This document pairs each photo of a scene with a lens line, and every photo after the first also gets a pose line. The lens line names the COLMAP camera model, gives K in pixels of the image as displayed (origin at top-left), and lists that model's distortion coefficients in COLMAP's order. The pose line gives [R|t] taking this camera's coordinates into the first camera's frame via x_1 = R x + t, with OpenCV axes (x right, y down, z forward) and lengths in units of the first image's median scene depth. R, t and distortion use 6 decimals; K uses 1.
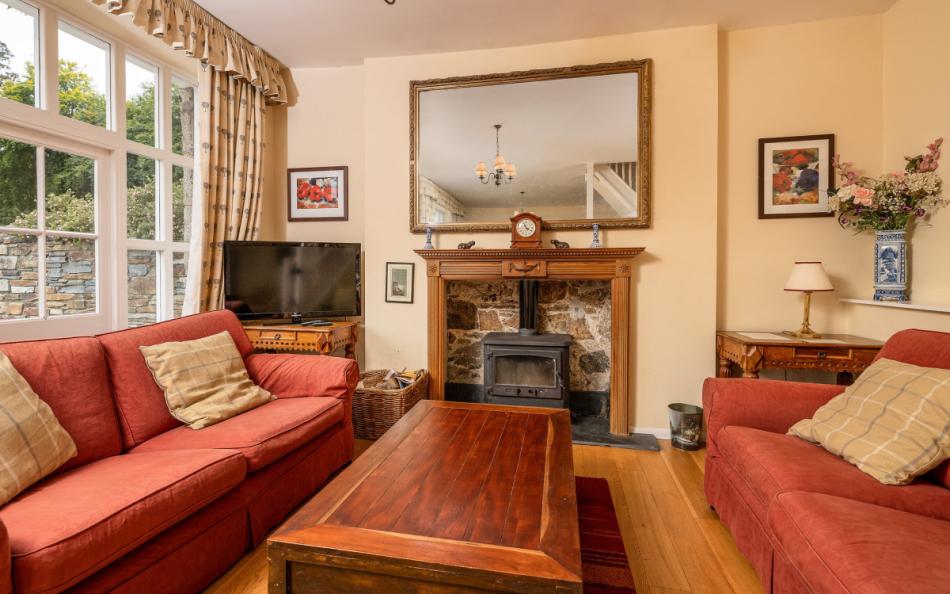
lens RADIAL K [[438.2, 0, 471.6], [0, 438.2, 277.6], [0, 0, 1]] dist [0.009841, -0.004259]
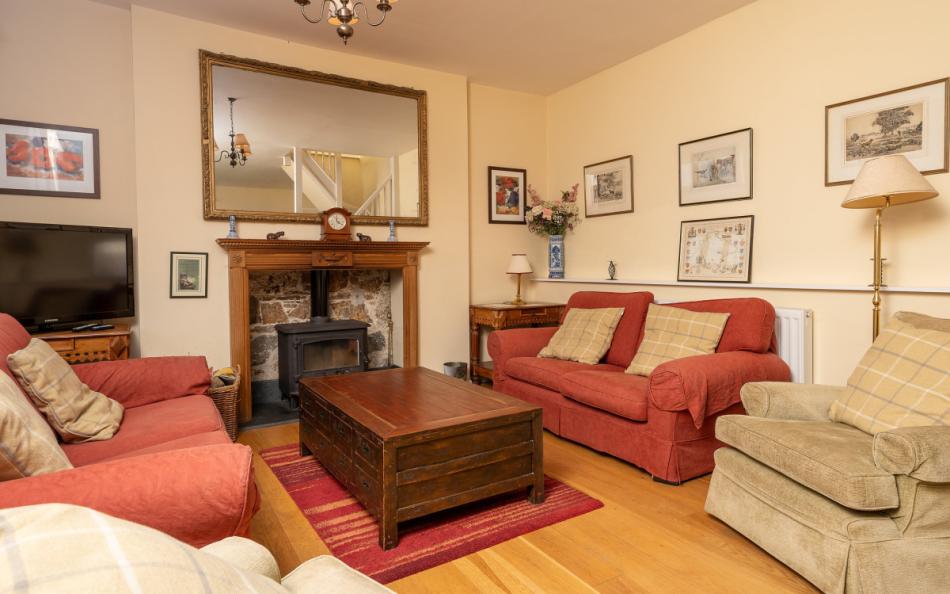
lens RADIAL K [[538.5, 0, 469.1], [0, 538.5, 278.1], [0, 0, 1]] dist [-0.006634, 0.001007]
pose [[0.725656, -0.024477, 0.687622, -0.556425], [0.017245, 0.999700, 0.017387, 0.009706], [-0.687842, -0.000759, 0.725860, -0.192601]]
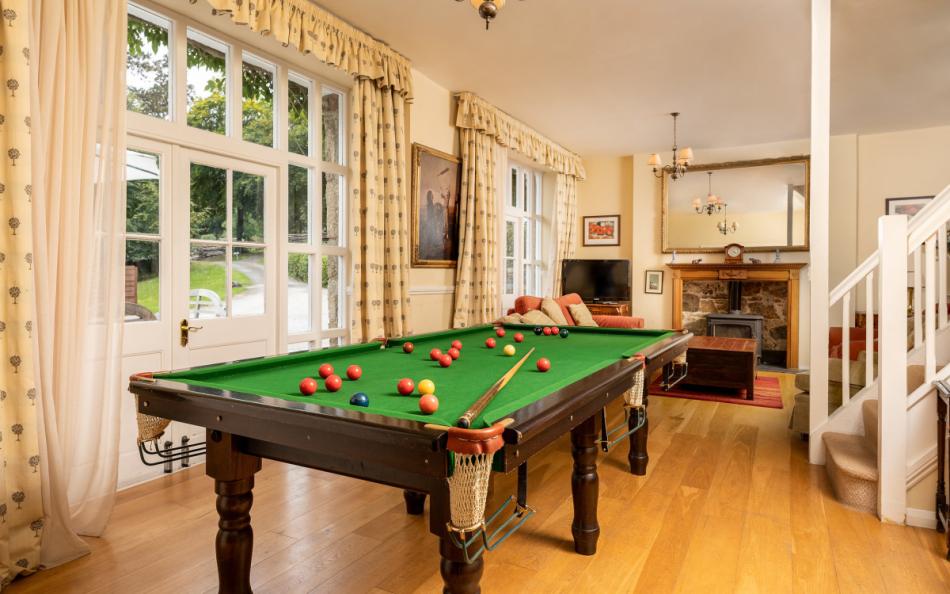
lens RADIAL K [[538.5, 0, 467.1], [0, 538.5, 280.9], [0, 0, 1]] dist [-0.006634, 0.001007]
pose [[0.950433, 0.010432, -0.310753, -0.229542], [-0.017219, 0.999669, -0.019103, 0.068748], [0.310451, 0.023507, 0.950299, -1.421903]]
